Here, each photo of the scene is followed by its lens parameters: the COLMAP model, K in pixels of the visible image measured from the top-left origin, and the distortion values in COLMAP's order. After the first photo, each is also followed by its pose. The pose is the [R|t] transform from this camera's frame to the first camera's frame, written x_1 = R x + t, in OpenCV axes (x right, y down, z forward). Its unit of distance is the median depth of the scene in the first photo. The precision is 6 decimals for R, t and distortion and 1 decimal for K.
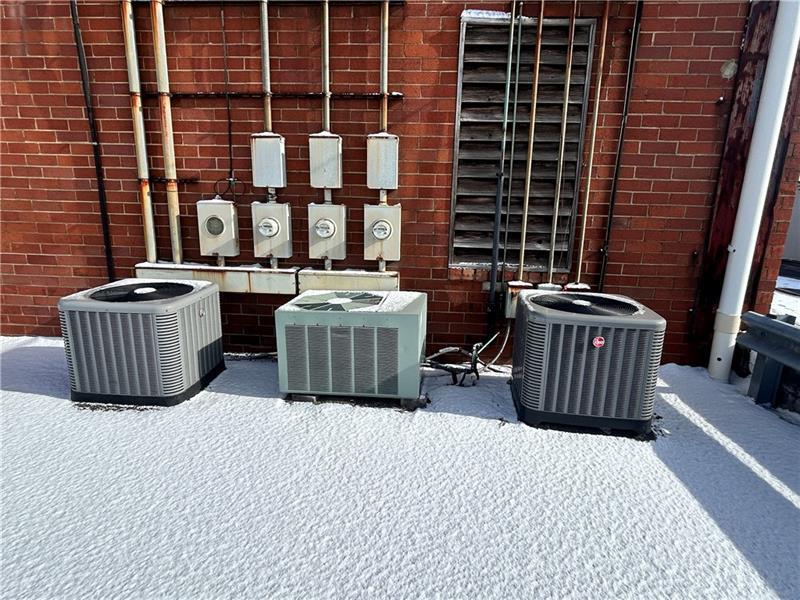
lens RADIAL K [[436.1, 0, 400.0], [0, 436.1, 300.0], [0, 0, 1]] dist [-0.002796, -0.001828]
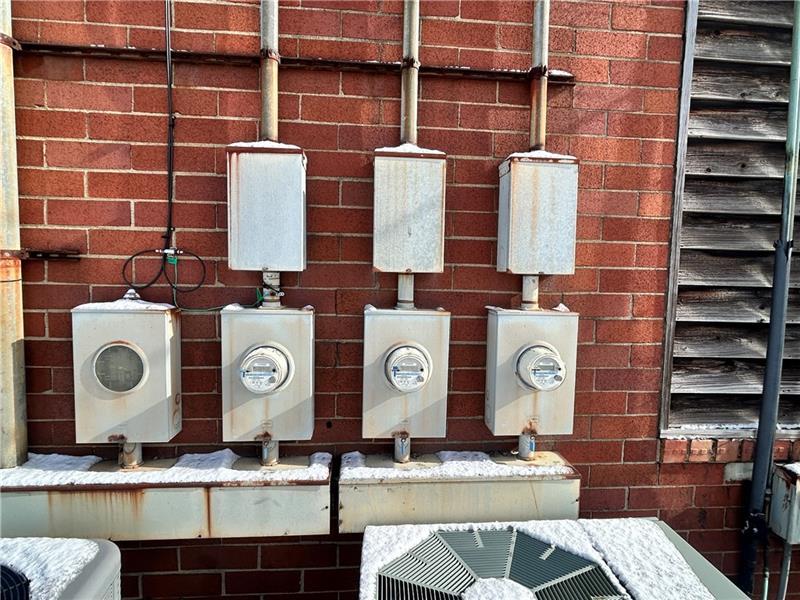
lens RADIAL K [[436.1, 0, 400.0], [0, 436.1, 300.0], [0, 0, 1]] dist [-0.002796, -0.001828]
pose [[0.988632, -0.014070, 0.149695, -0.236692], [0.036556, 0.988230, -0.148541, -0.164822], [-0.145843, 0.152325, 0.977511, 0.580617]]
